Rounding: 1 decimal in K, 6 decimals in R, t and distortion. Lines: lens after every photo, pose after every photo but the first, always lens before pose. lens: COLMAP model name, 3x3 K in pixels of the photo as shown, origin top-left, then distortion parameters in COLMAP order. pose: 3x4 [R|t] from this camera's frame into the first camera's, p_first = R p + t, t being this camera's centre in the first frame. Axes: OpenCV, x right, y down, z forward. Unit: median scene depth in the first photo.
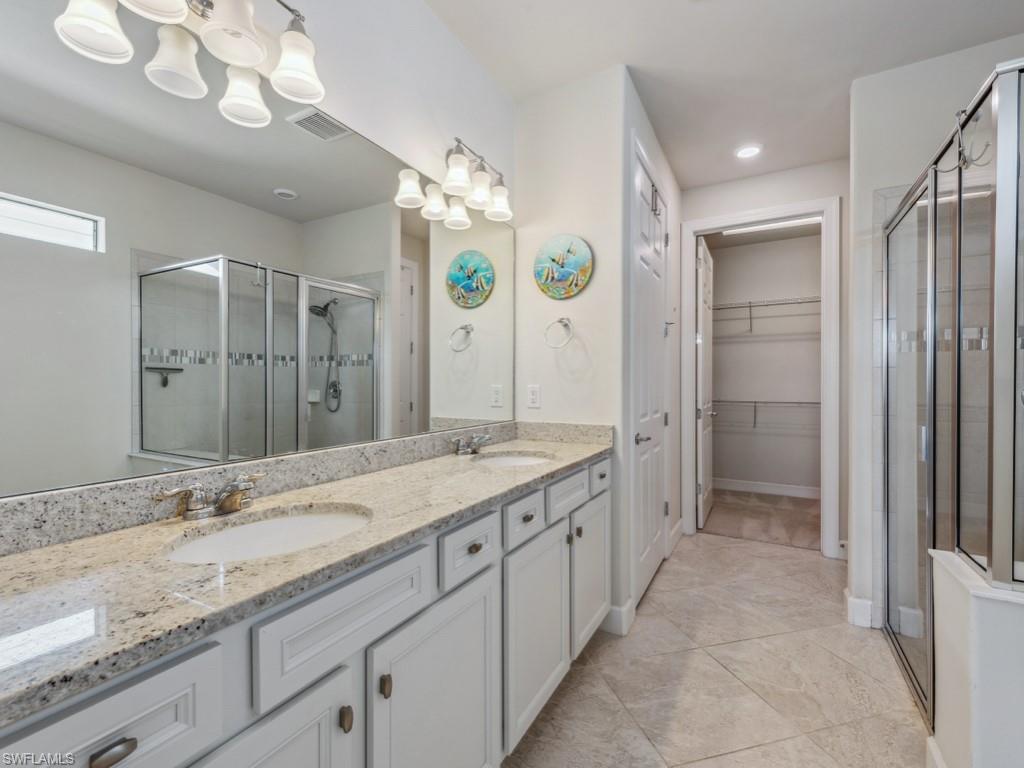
lens RADIAL K [[456.0, 0, 506.5], [0, 456.0, 384.2], [0, 0, 1]] dist [0.013296, -0.000094]
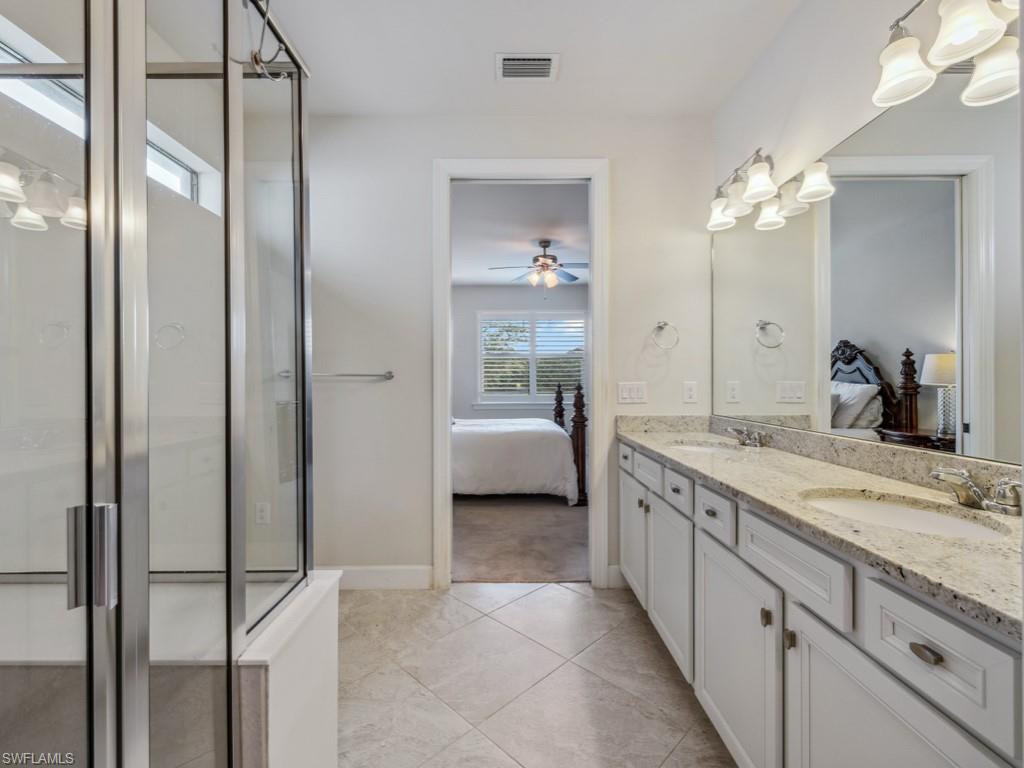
lens RADIAL K [[456.0, 0, 506.5], [0, 456.0, 384.2], [0, 0, 1]] dist [0.013296, -0.000094]
pose [[-0.868456, 0.006188, -0.495728, 0.832819], [0.001740, 0.999954, 0.009435, 0.000216], [0.495764, 0.007332, -0.868426, 1.470733]]
